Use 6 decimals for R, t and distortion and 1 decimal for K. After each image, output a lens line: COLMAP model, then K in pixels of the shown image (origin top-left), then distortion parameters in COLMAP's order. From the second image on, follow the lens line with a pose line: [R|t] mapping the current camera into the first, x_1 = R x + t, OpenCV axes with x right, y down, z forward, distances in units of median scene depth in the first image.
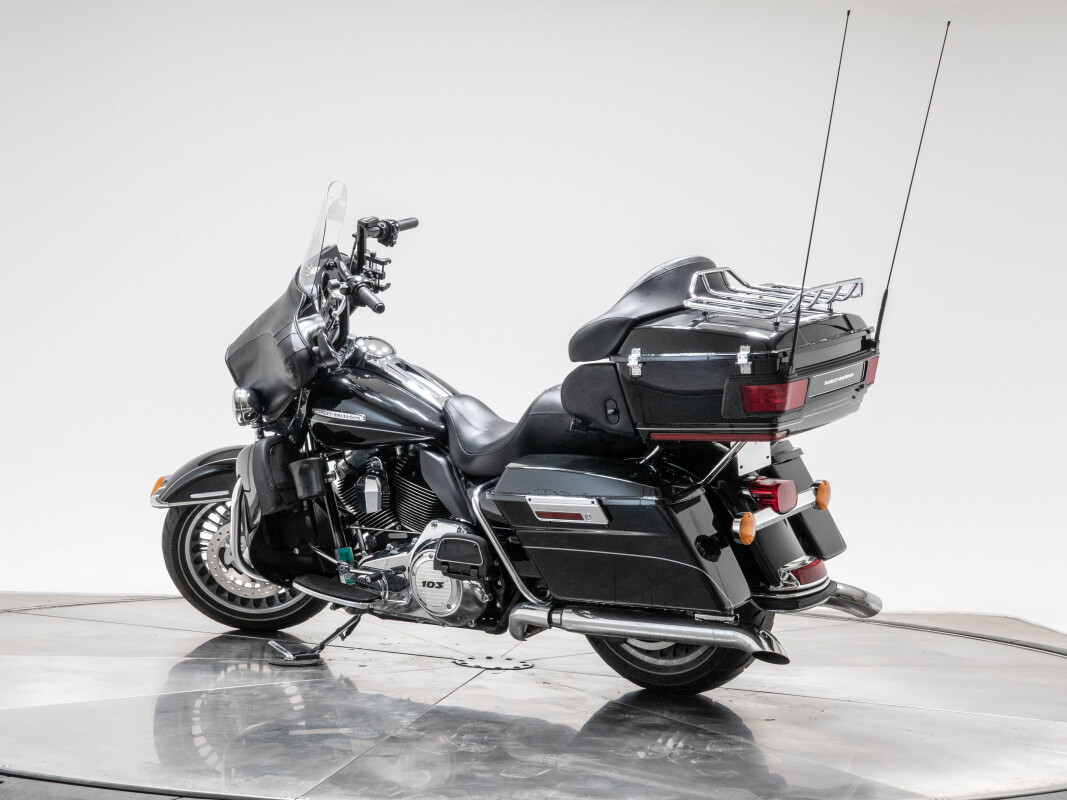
lens RADIAL K [[1596.2, 0, 533.5], [0, 1596.2, 400.0], [0, 0, 1]] dist [-0.033860, -0.002341]
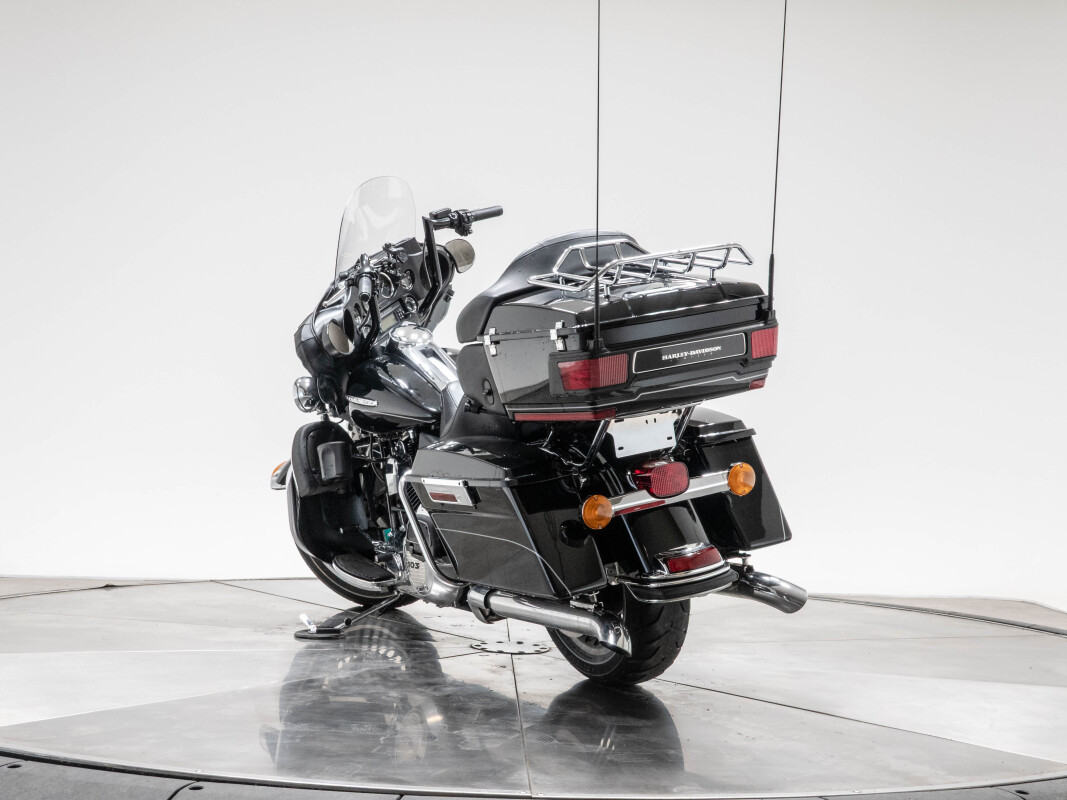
lens RADIAL K [[1596.2, 0, 533.5], [0, 1596.2, 400.0], [0, 0, 1]] dist [-0.033860, -0.002341]
pose [[0.906072, -0.014377, -0.422879, 0.447873], [0.015485, 0.999880, -0.000816, 0.012210], [0.422839, -0.005809, 0.906186, 0.107212]]
